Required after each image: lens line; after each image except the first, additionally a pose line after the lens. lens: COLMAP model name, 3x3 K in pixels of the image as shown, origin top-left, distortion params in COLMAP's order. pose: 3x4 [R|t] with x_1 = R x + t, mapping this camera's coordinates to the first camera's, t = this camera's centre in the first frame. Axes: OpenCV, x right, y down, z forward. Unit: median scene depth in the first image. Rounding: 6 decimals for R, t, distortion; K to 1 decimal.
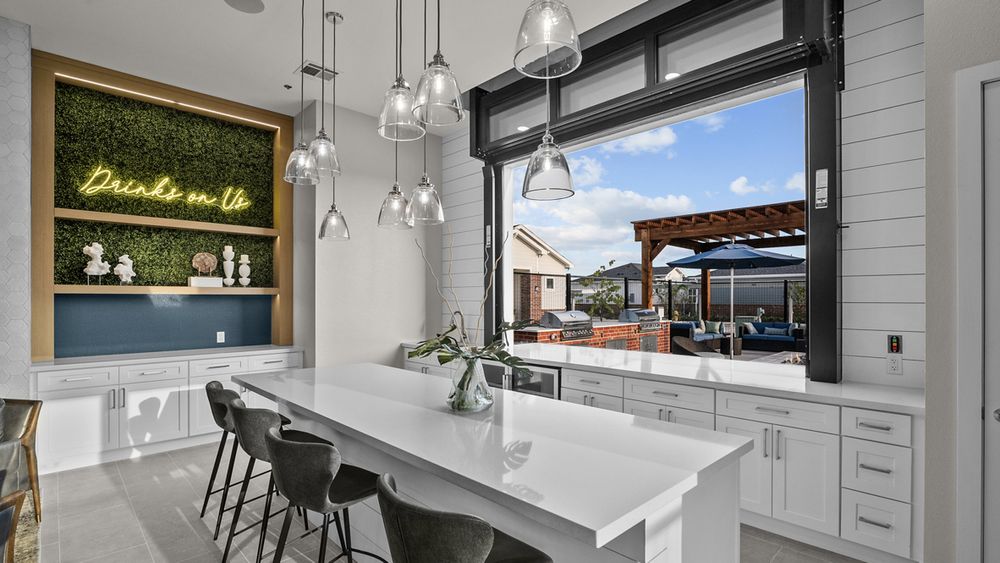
lens RADIAL K [[465.2, 0, 500.3], [0, 465.2, 290.5], [0, 0, 1]] dist [-0.005468, 0.000337]
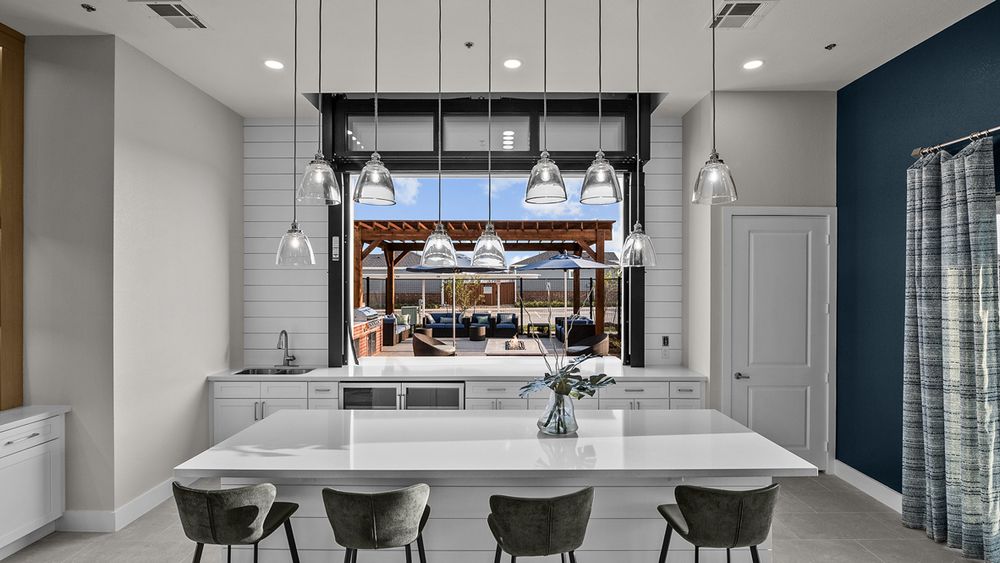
lens RADIAL K [[465.2, 0, 507.3], [0, 465.2, 282.0], [0, 0, 1]] dist [-0.005468, 0.000337]
pose [[0.697669, 0.003805, 0.716410, -0.495117], [-0.012896, 0.999891, 0.007248, -0.067544], [-0.716304, -0.014295, 0.697642, 0.120438]]
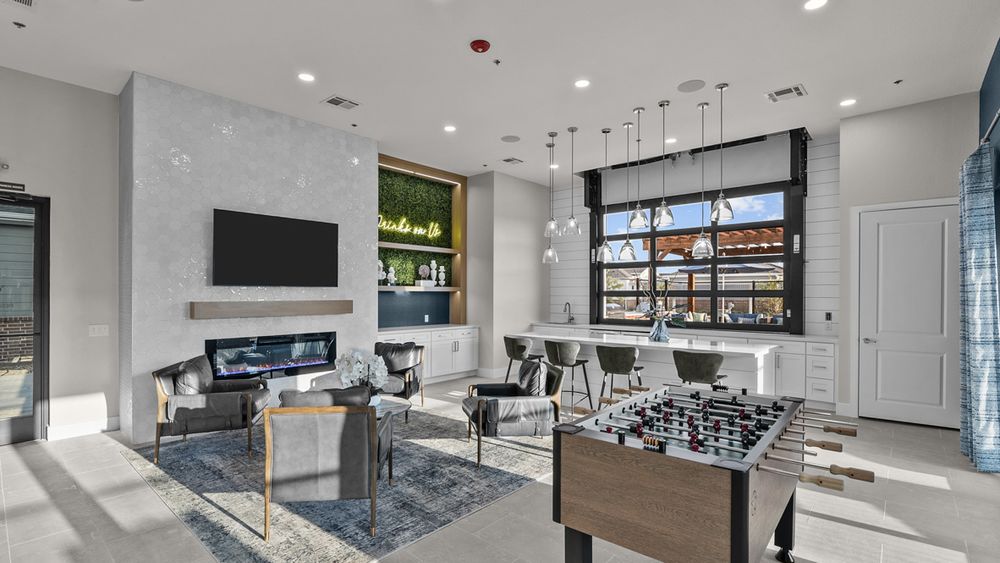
lens RADIAL K [[465.2, 0, 502.9], [0, 465.2, 285.5], [0, 0, 1]] dist [-0.005468, 0.000337]
pose [[0.996595, 0.006047, 0.082236, -0.511635], [-0.005962, 0.999981, -0.001273, -0.011232], [-0.082242, 0.000778, 0.996612, -0.627790]]
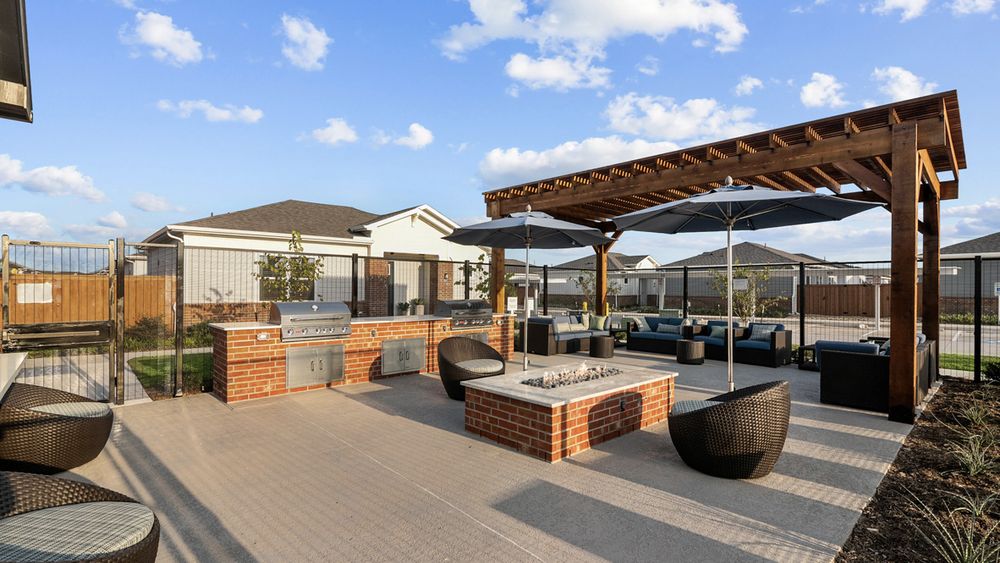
lens RADIAL K [[465.2, 0, 504.8], [0, 465.2, 281.5], [0, 0, 1]] dist [-0.005468, 0.000337]
pose [[0.999650, 0.005827, -0.025817, 0.939144], [-0.005838, 0.999983, -0.000354, 0.020467], [0.025815, 0.000504, 0.999667, 0.515208]]
